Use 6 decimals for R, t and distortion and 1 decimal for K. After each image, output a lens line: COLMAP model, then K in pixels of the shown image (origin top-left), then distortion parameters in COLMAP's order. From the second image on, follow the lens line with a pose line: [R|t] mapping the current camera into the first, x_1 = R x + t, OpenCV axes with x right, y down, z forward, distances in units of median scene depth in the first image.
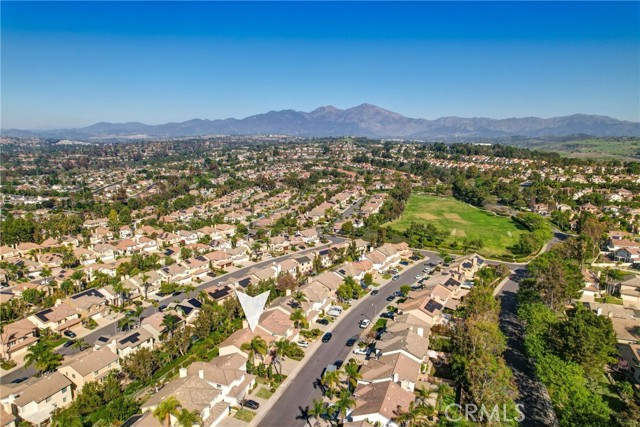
lens RADIAL K [[418.7, 0, 320.0], [0, 418.7, 213.5], [0, 0, 1]] dist [-0.076624, 0.064268]
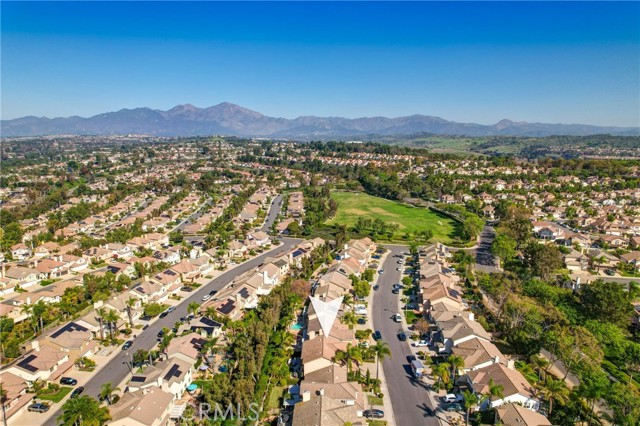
lens RADIAL K [[418.7, 0, 320.0], [0, 418.7, 213.0], [0, 0, 1]] dist [-0.076624, 0.064268]
pose [[0.948092, -0.058396, 0.312589, -0.206392], [0.057983, 0.998261, 0.010625, -0.008314], [-0.312666, 0.008051, 0.949829, 0.045162]]
